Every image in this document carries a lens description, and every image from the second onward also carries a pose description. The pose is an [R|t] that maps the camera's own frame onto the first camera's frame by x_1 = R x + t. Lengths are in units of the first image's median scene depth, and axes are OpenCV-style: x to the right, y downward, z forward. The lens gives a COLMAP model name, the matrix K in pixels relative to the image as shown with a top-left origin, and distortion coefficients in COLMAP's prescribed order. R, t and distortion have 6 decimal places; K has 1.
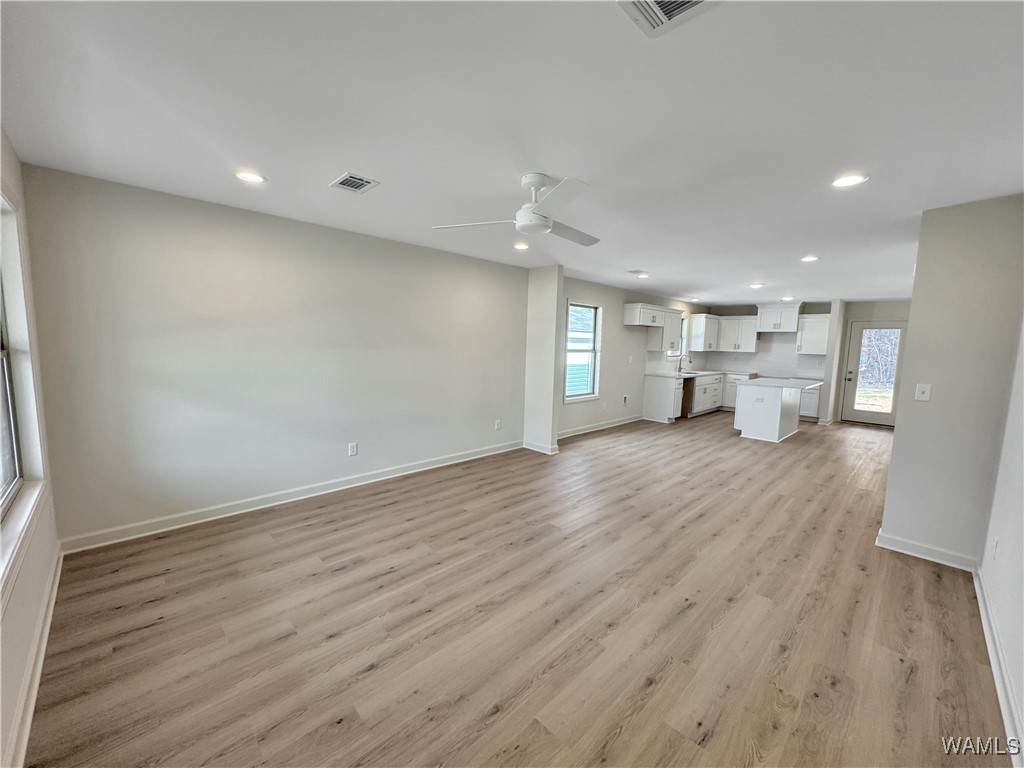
lens RADIAL K [[409.4, 0, 511.1], [0, 409.4, 384.6], [0, 0, 1]] dist [-0.001632, 0.000169]
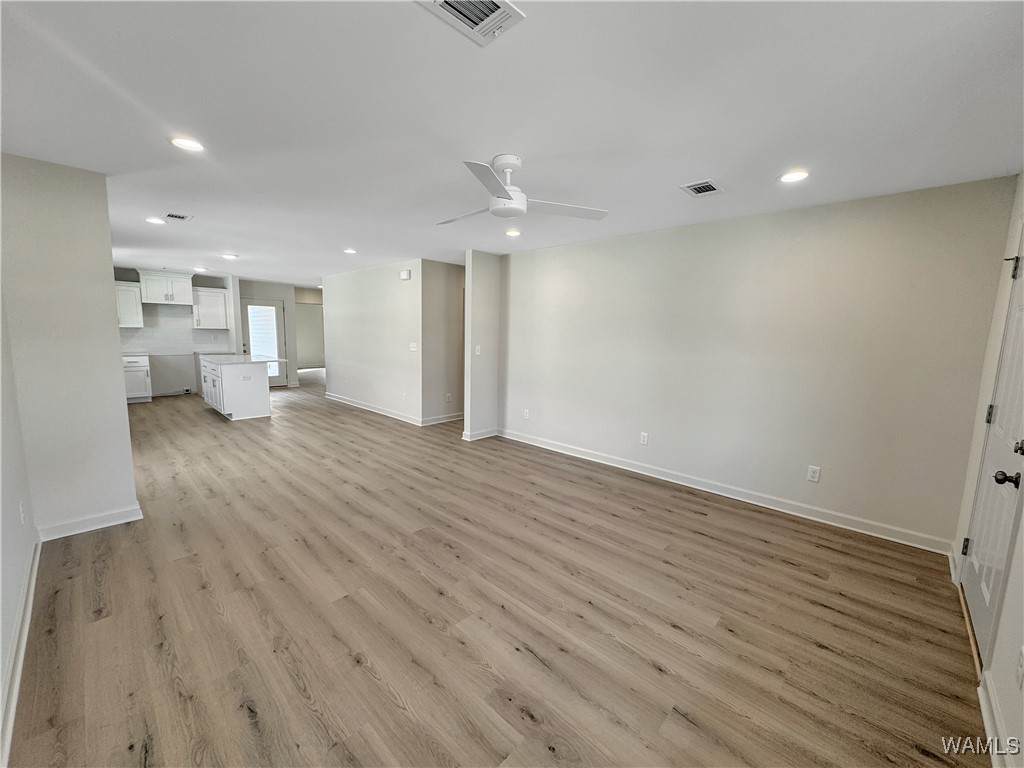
lens RADIAL K [[409.4, 0, 511.1], [0, 409.4, 384.6], [0, 0, 1]] dist [-0.001632, 0.000169]
pose [[-0.041610, -0.153845, 0.987218, -0.697534], [0.079381, 0.984442, 0.156758, -0.090522], [-0.995976, 0.084889, -0.028750, 0.749676]]
